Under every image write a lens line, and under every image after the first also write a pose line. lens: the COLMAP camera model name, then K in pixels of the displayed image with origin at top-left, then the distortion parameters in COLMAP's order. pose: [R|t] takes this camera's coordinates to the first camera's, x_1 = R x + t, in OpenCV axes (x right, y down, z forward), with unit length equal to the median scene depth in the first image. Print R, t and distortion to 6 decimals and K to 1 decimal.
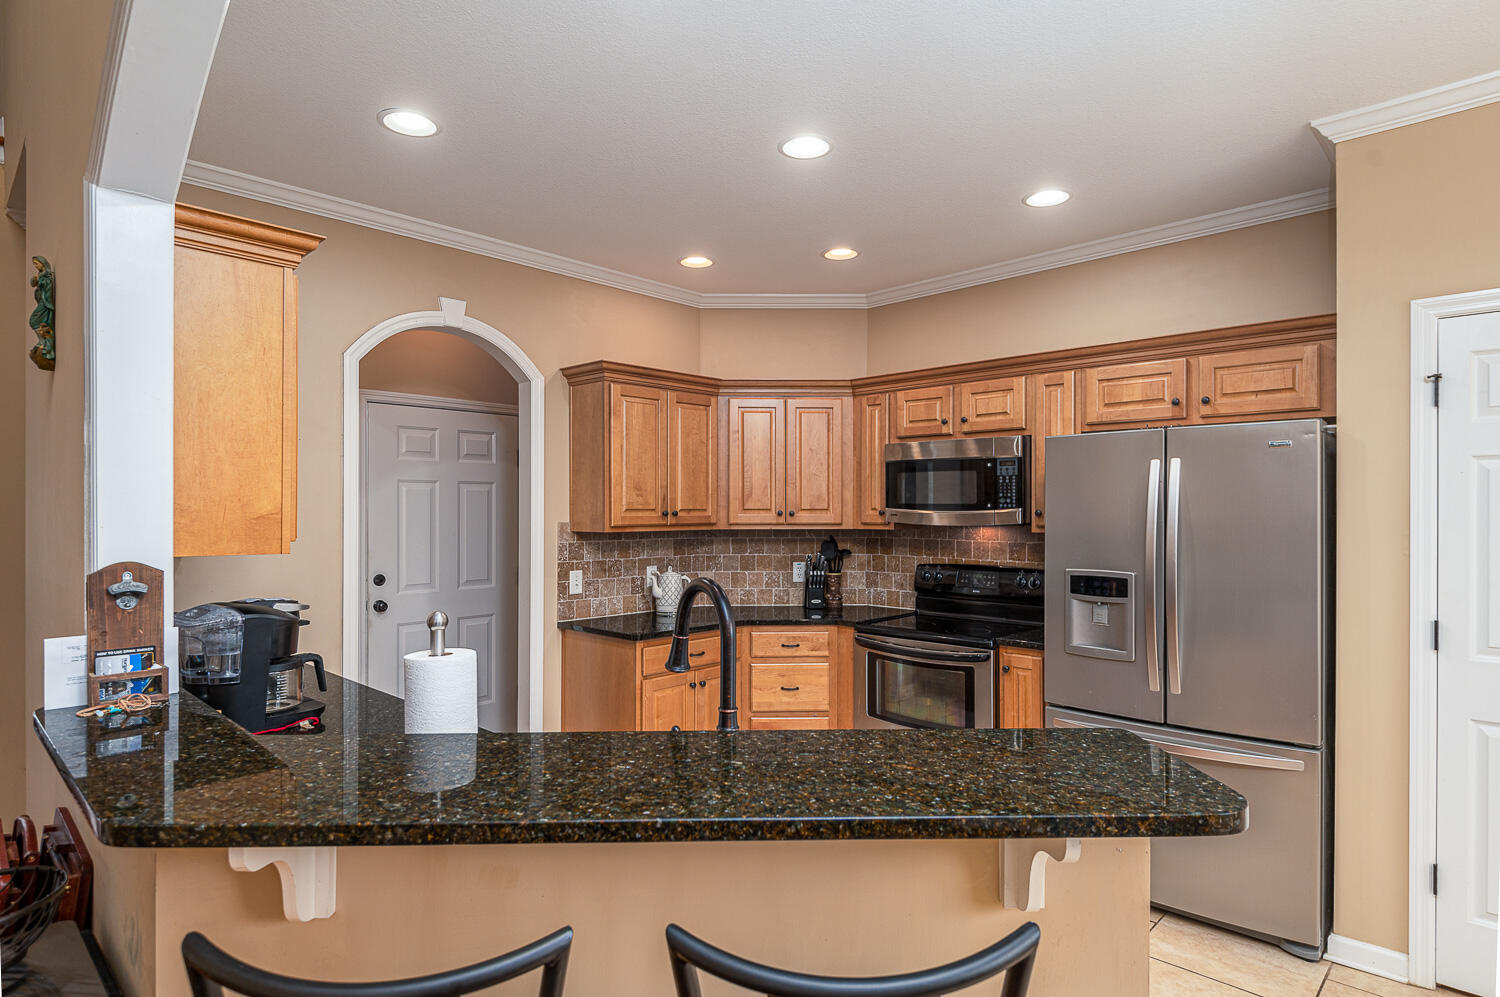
lens RADIAL K [[809.8, 0, 756.5], [0, 809.8, 512.4], [0, 0, 1]] dist [0.000816, -0.000882]
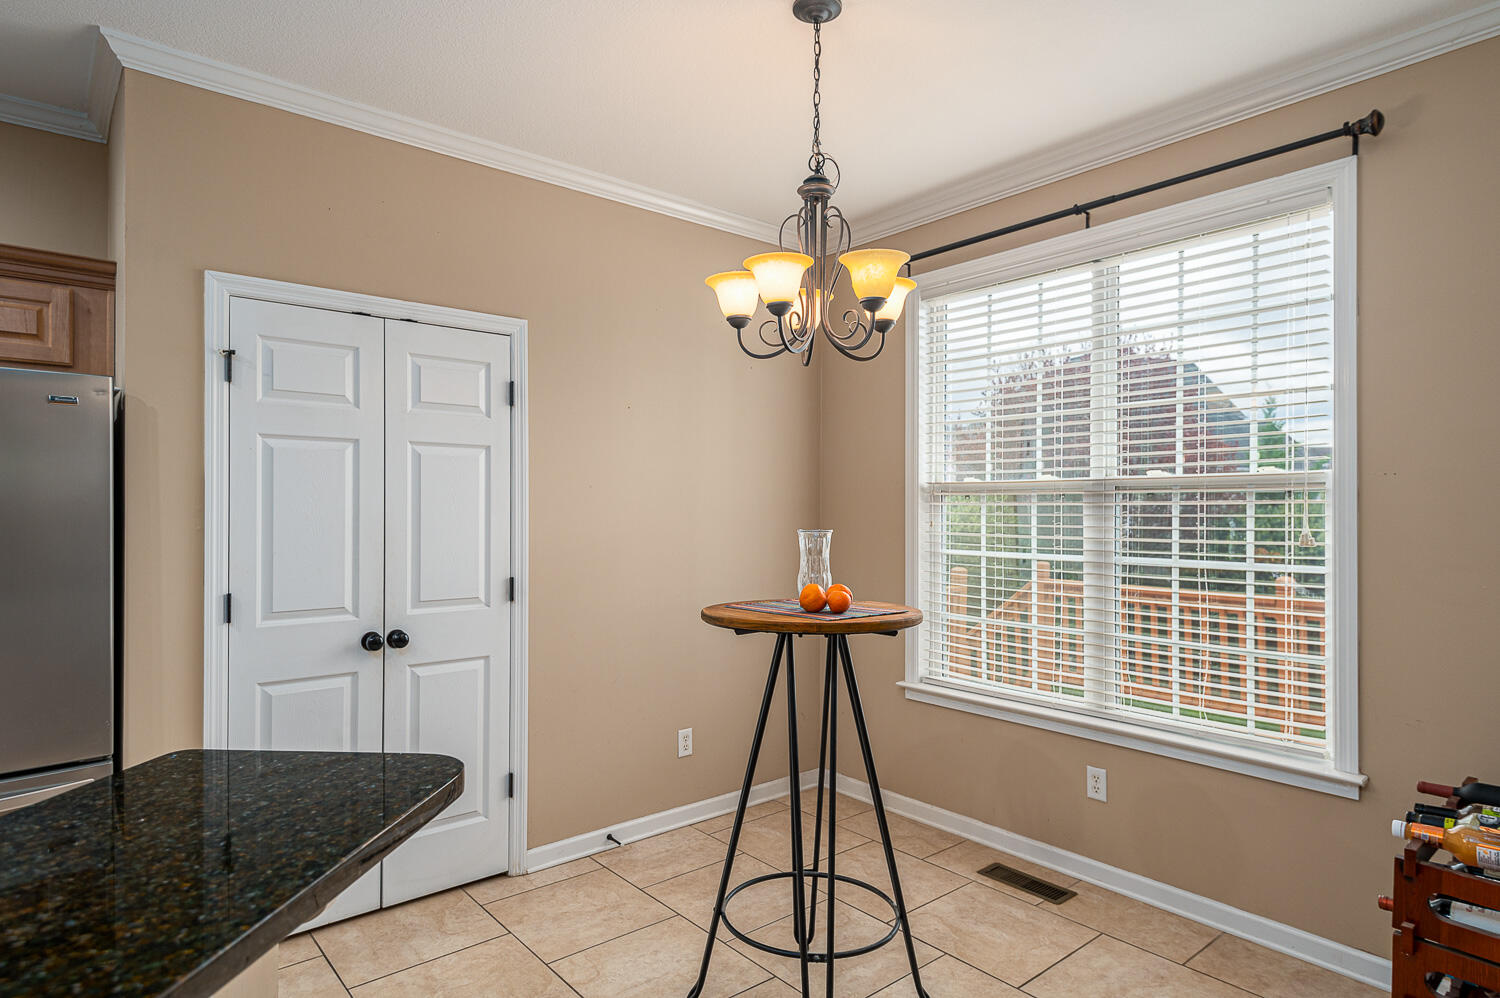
lens RADIAL K [[847.7, 0, 746.0], [0, 847.7, 504.7], [0, 0, 1]] dist [0.026267, -0.000847]
pose [[0.114107, 0.005711, 0.993452, -0.093355], [0.002095, 0.999980, -0.005989, 0.018980], [-0.993466, 0.002765, 0.114092, 0.147485]]
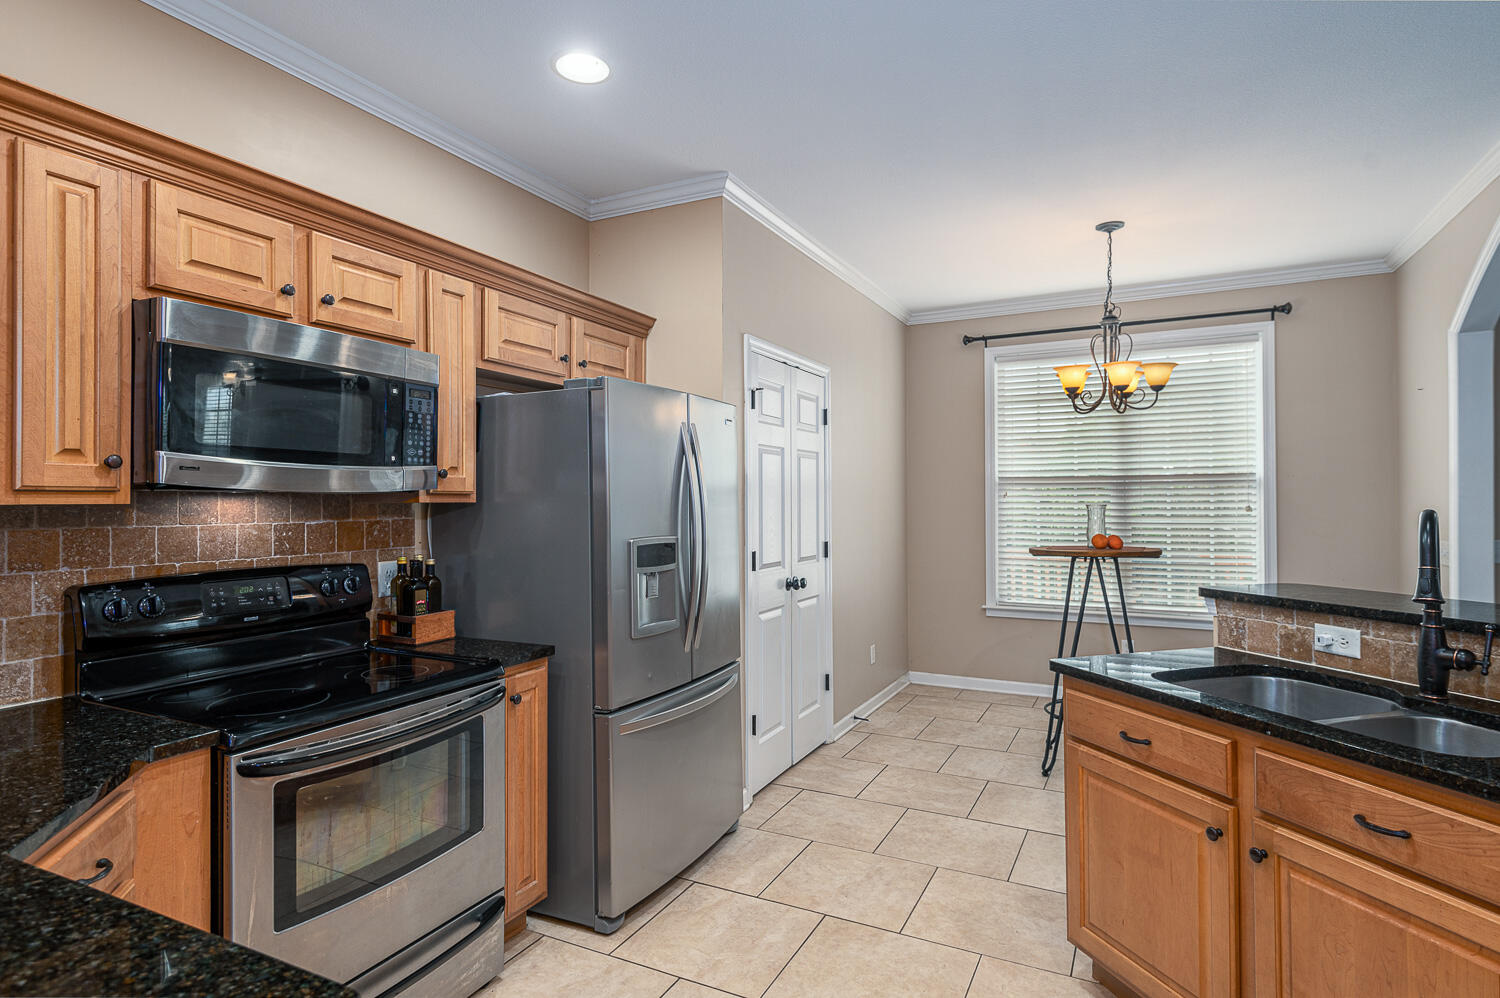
lens RADIAL K [[782.2, 0, 750.0], [0, 782.2, 499.0], [0, 0, 1]] dist [0.019842, -0.000448]
pose [[-0.285413, 0.008550, 0.958366, -0.340642], [0.012628, 0.999907, -0.005160, 0.027296], [-0.958321, 0.010630, -0.285494, 0.893102]]
